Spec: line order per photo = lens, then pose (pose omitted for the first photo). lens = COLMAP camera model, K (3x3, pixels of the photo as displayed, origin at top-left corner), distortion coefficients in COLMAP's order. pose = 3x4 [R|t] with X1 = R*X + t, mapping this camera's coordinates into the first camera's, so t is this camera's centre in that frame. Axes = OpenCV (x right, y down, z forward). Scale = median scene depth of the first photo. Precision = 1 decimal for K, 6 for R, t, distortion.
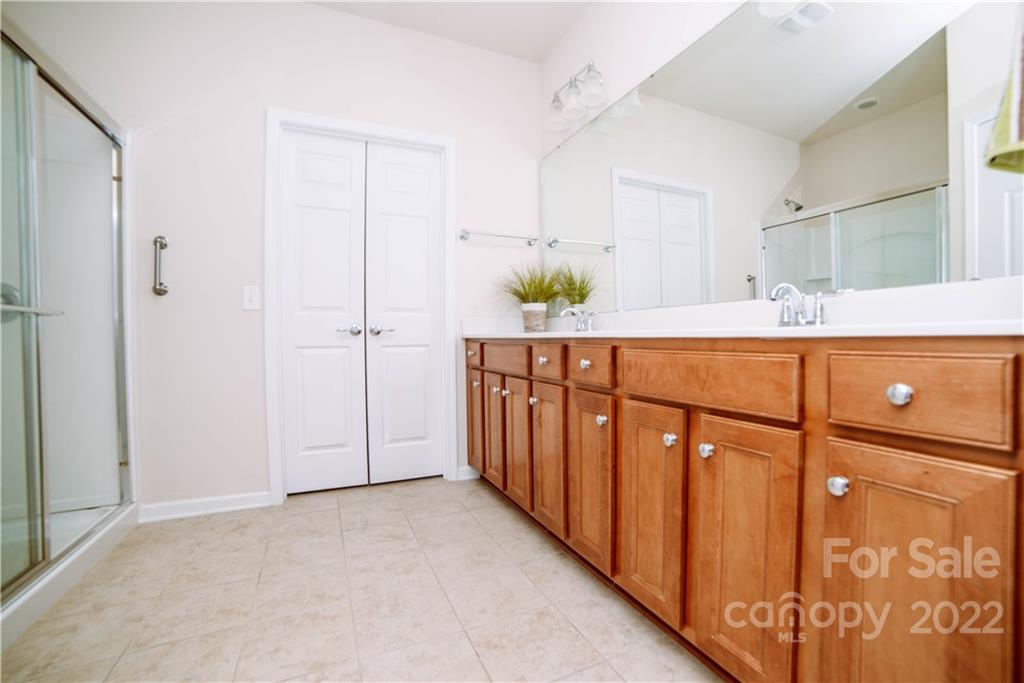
lens RADIAL K [[441.9, 0, 512.0], [0, 441.9, 341.5], [0, 0, 1]] dist [-0.032005, 0.000246]
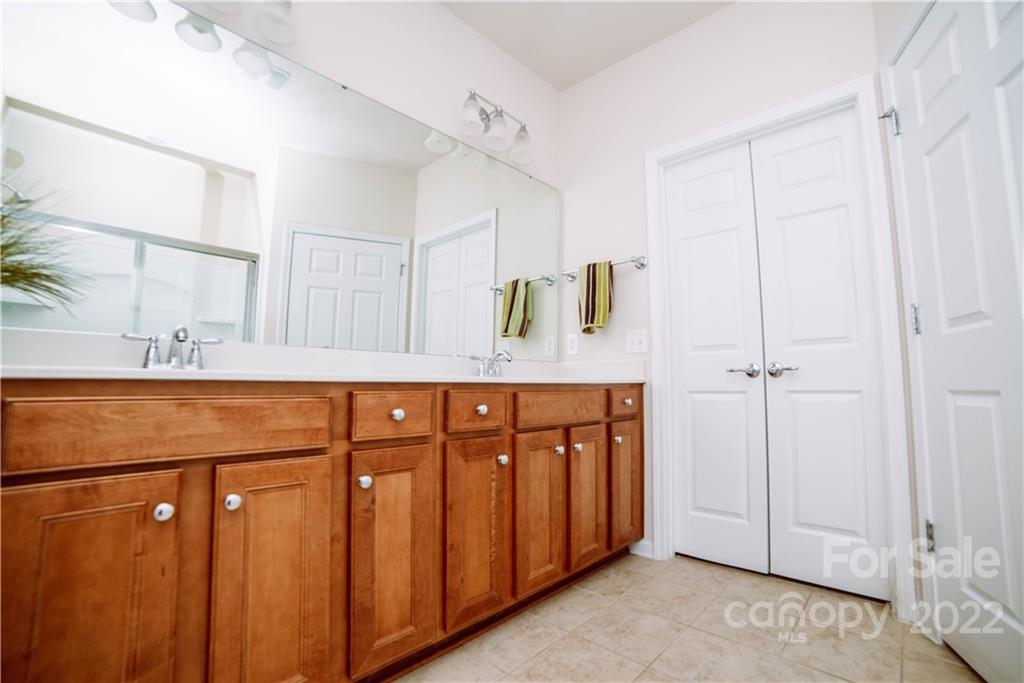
lens RADIAL K [[441.9, 0, 512.0], [0, 441.9, 341.5], [0, 0, 1]] dist [-0.032005, 0.000246]
pose [[-0.385489, 0.086729, 0.918627, -0.908839], [0.003352, 0.995698, -0.092598, -0.010923], [-0.922706, -0.032617, -0.384121, 1.556618]]
